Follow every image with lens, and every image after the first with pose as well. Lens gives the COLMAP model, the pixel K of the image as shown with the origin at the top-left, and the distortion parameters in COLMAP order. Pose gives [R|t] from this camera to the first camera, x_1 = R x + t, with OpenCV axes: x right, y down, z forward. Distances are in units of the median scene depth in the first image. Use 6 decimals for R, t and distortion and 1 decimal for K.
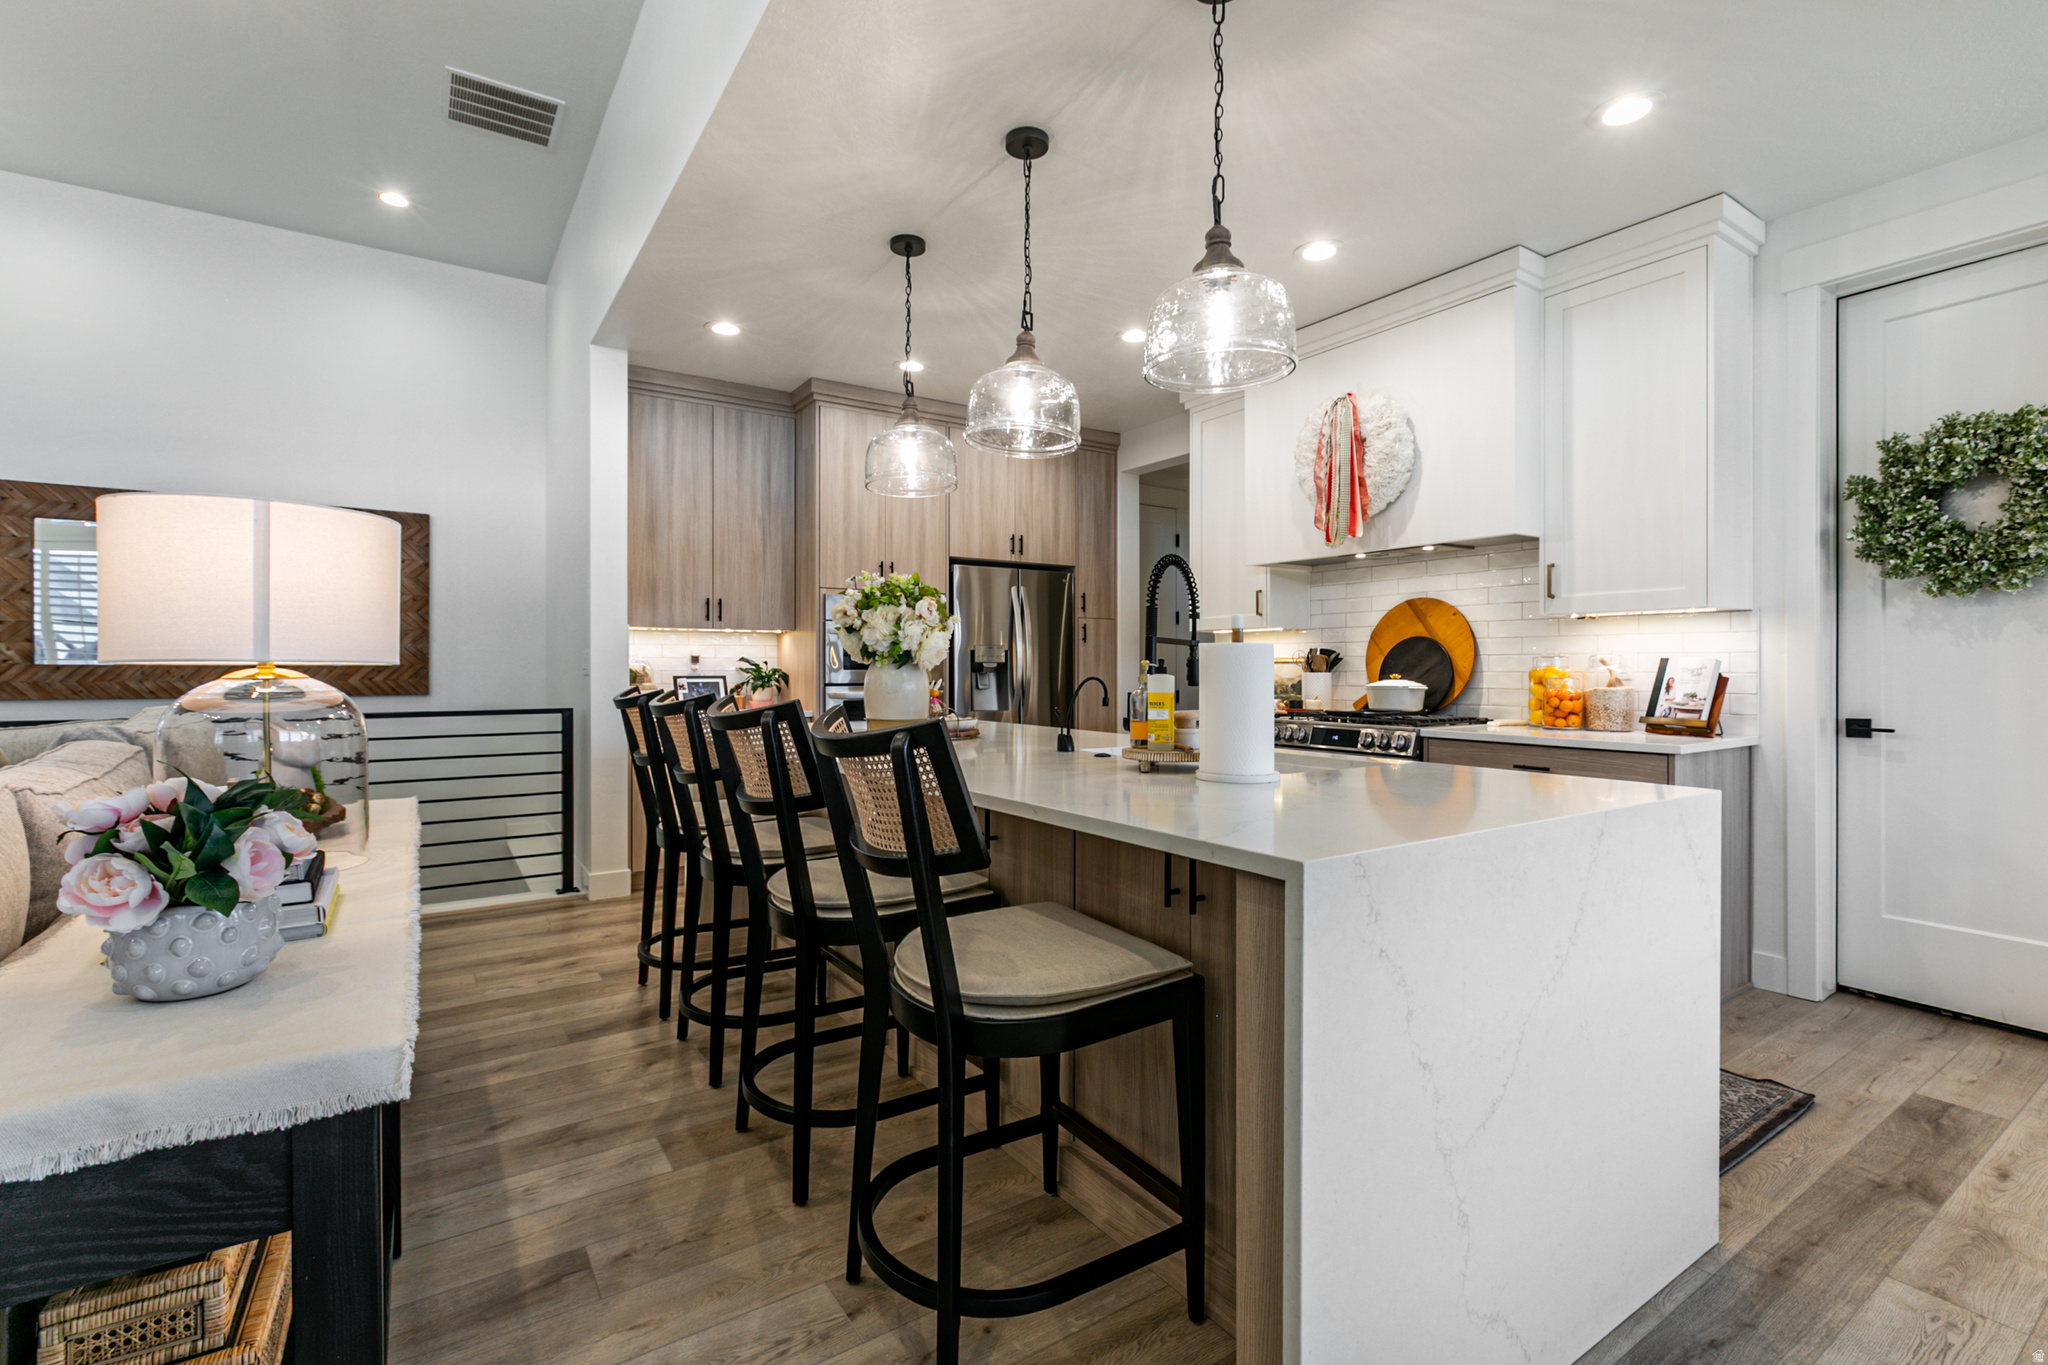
lens RADIAL K [[915.7, 0, 1027.1], [0, 915.7, 669.4], [0, 0, 1]] dist [-0.000316, -0.000114]
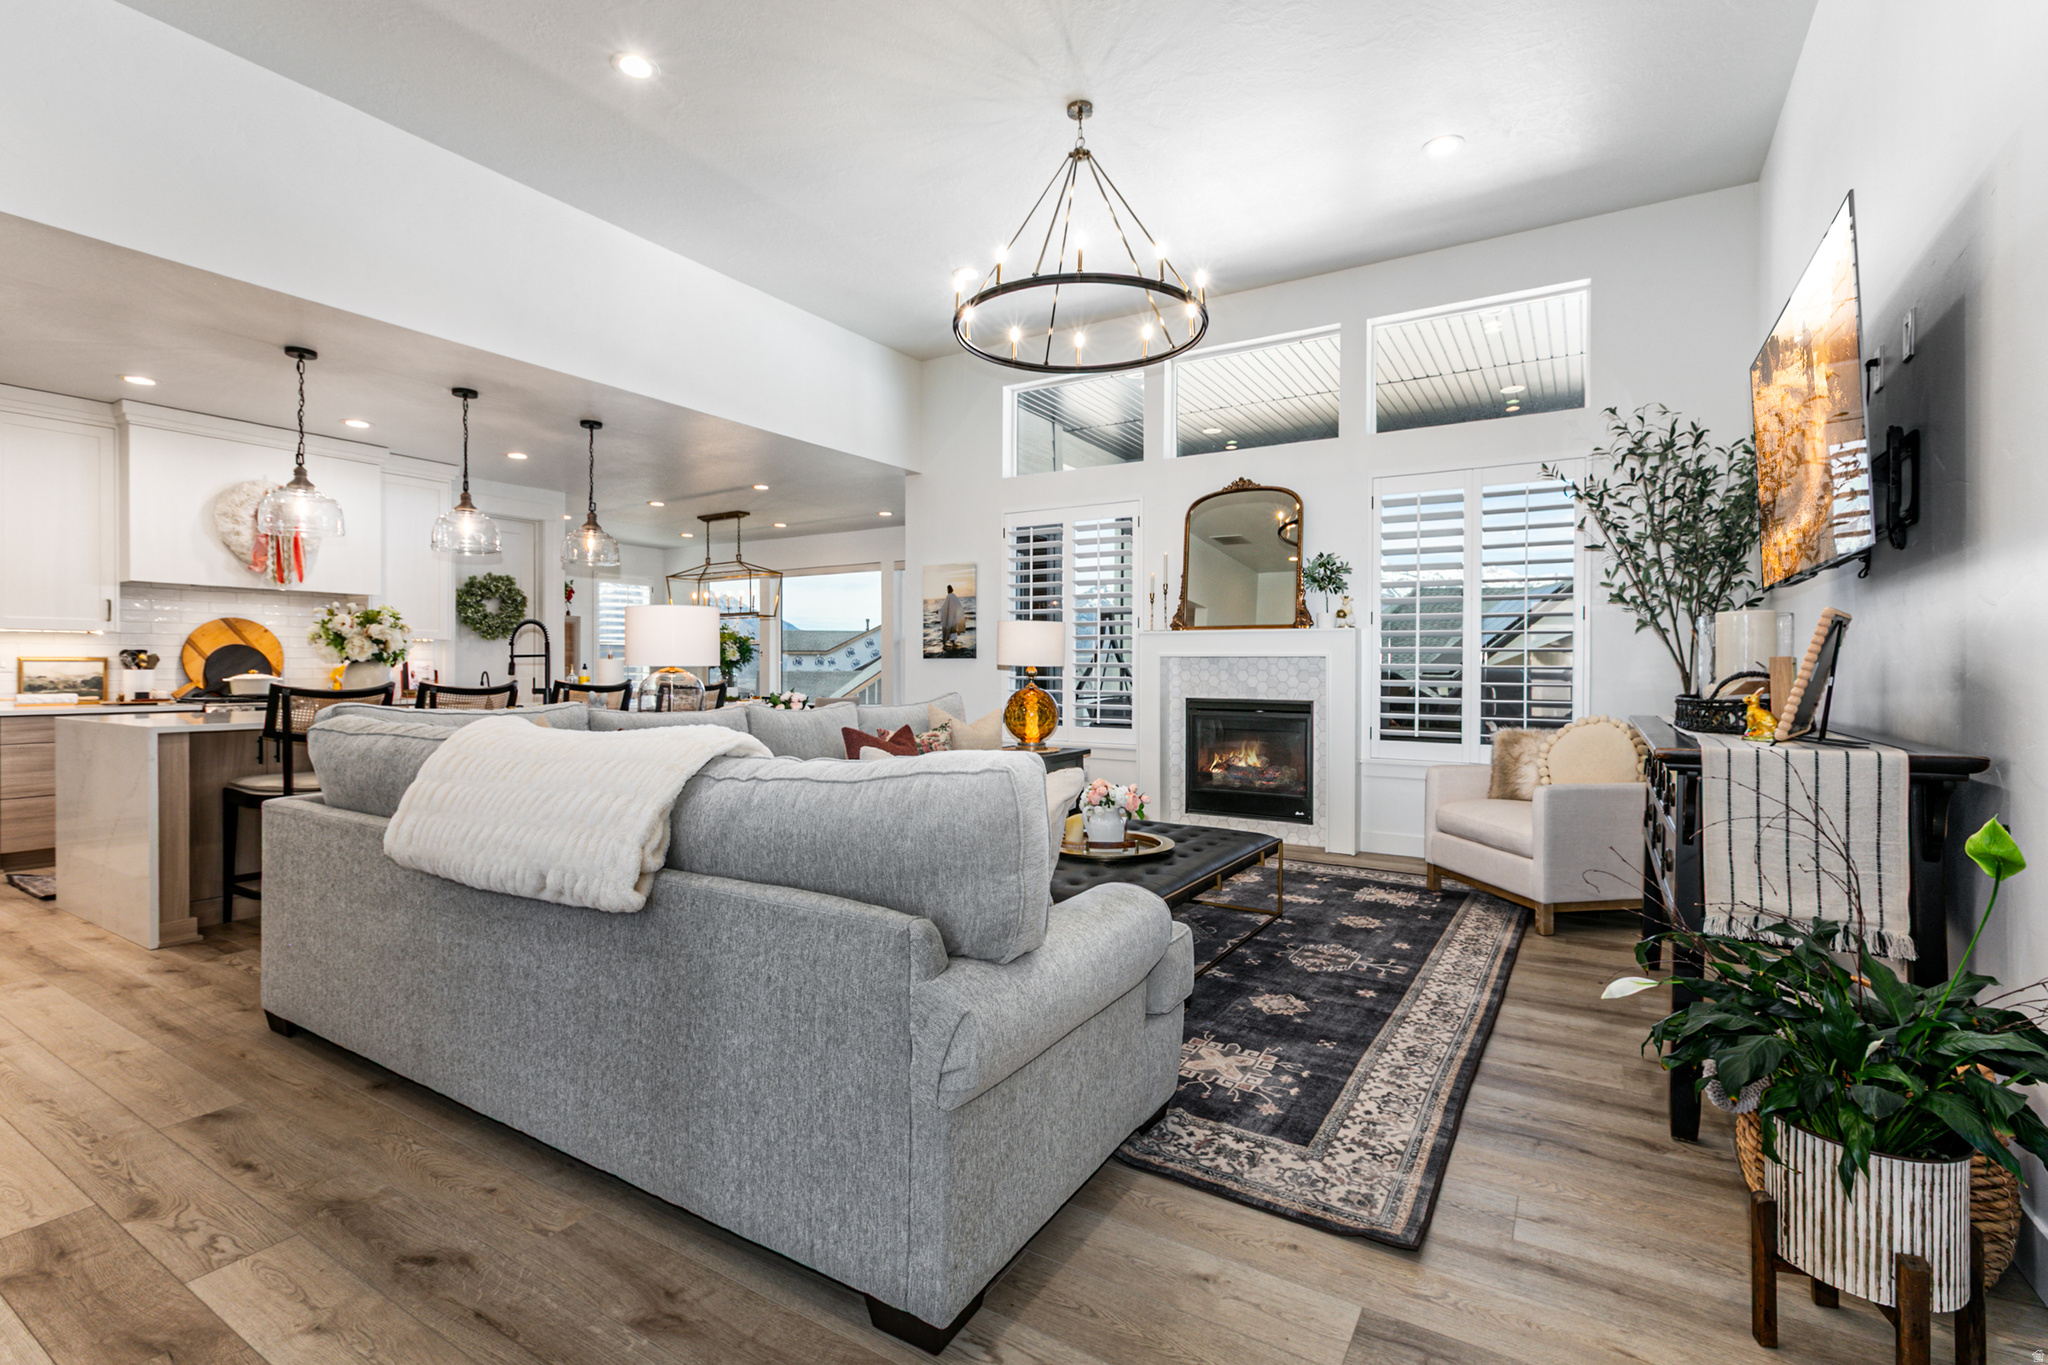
lens RADIAL K [[922.9, 0, 1014.8], [0, 922.9, 672.1], [0, 0, 1]] dist [-0.001421, 0.000463]
pose [[-0.409522, -0.005916, 0.912281, -1.823859], [-0.002113, 0.999982, 0.005536, -0.003243], [-0.912298, 0.000339, -0.409528, 0.602881]]
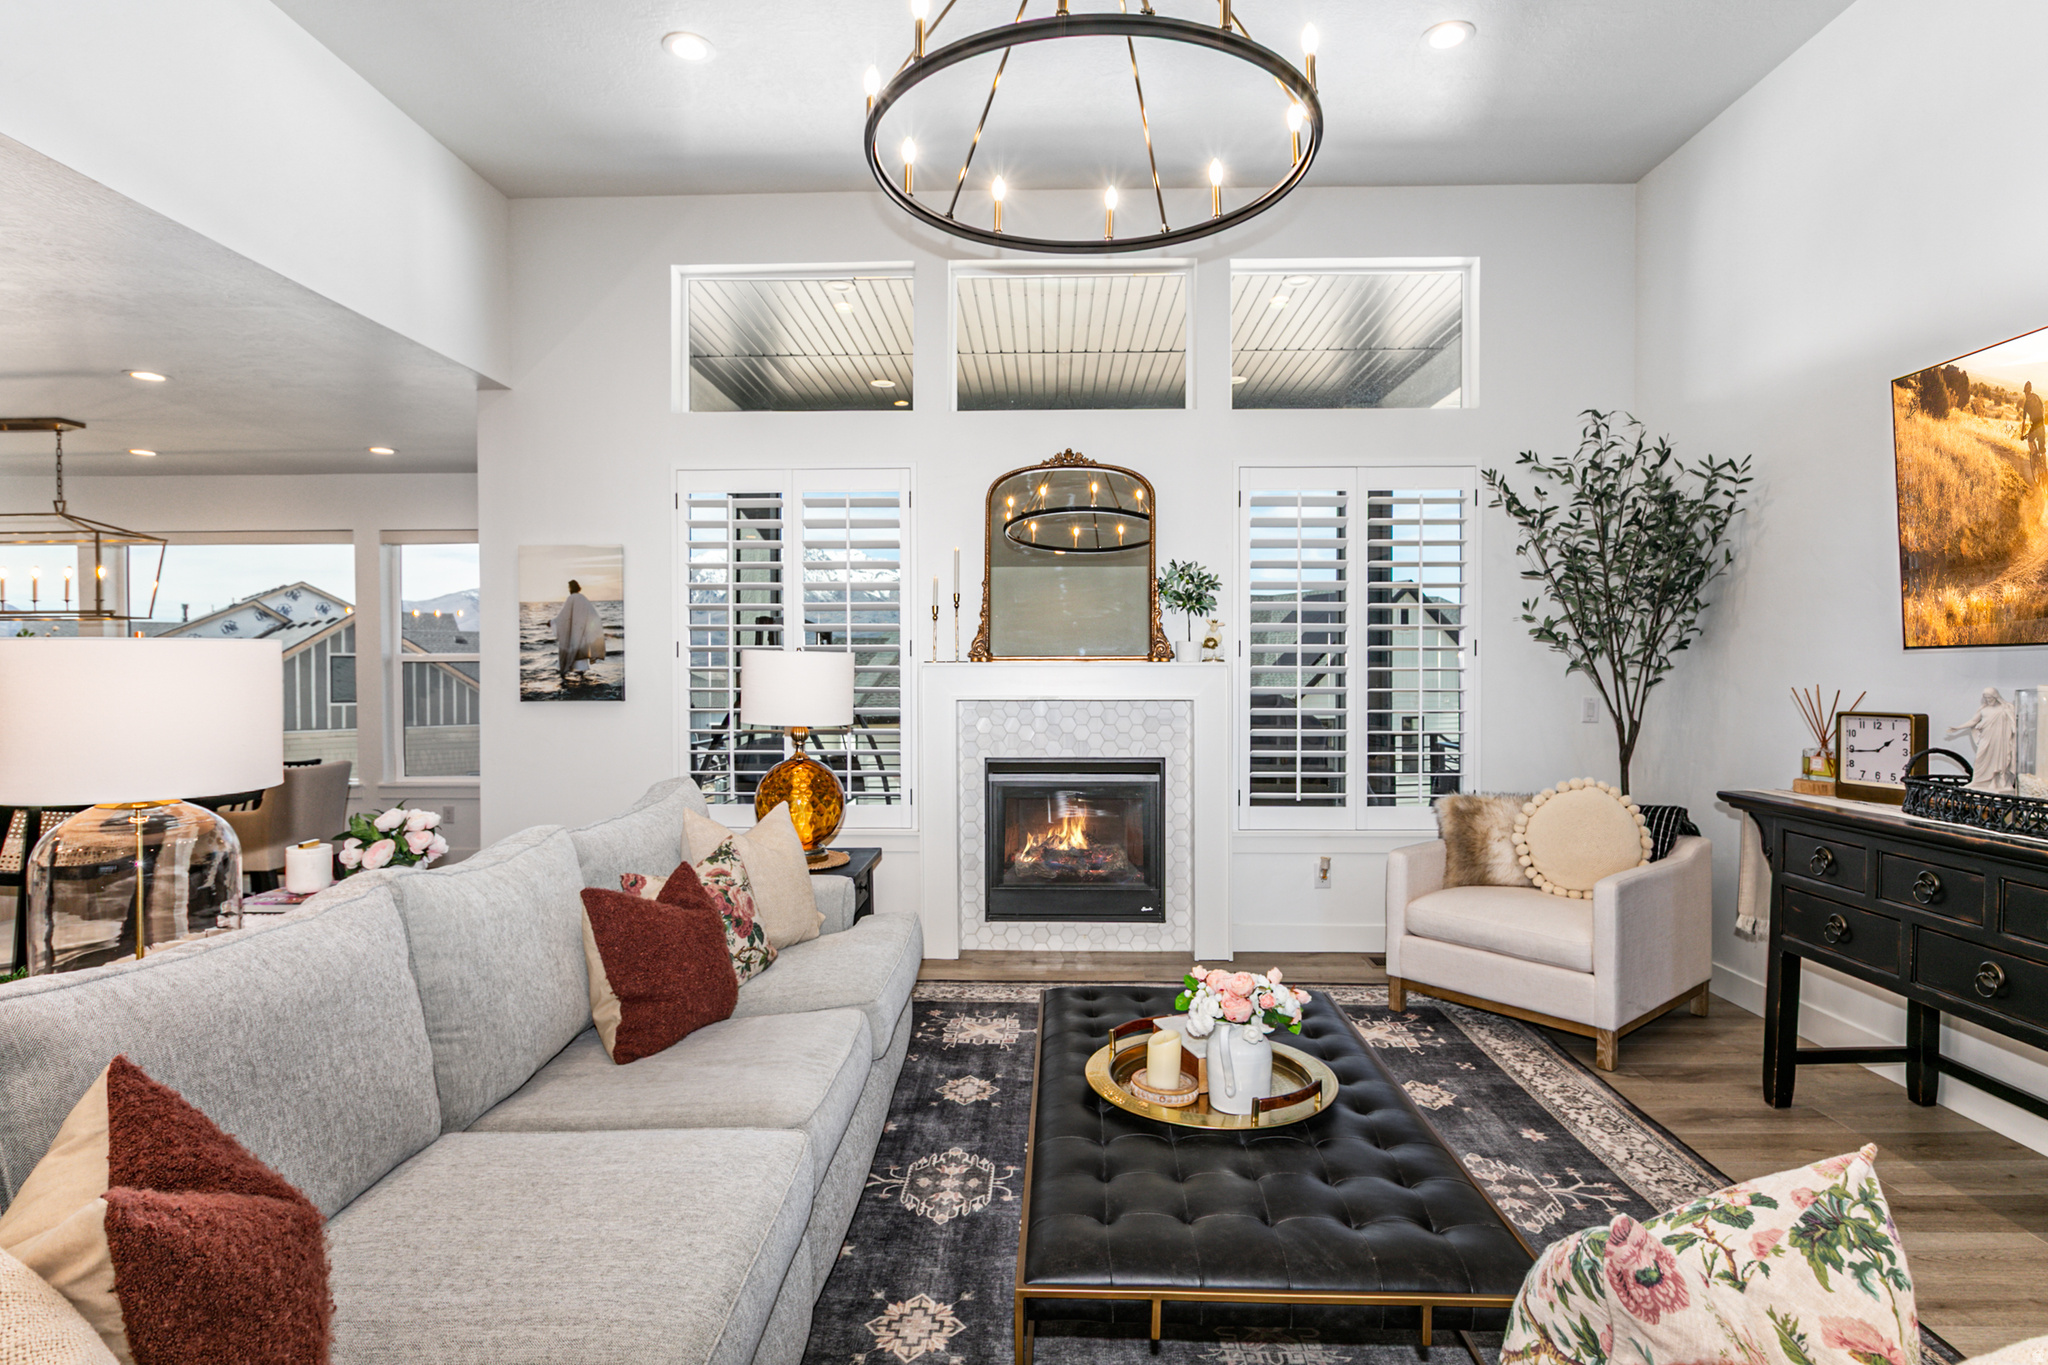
lens RADIAL K [[1041.2, 0, 1024.0], [0, 1041.2, 682.5], [0, 0, 1]] dist [-0.003514, -0.000887]
pose [[-0.816586, -0.005343, 0.577199, -1.148950], [0.004024, 0.999880, 0.014949, -0.069937], [-0.577210, 0.014530, -0.816466, 0.692355]]
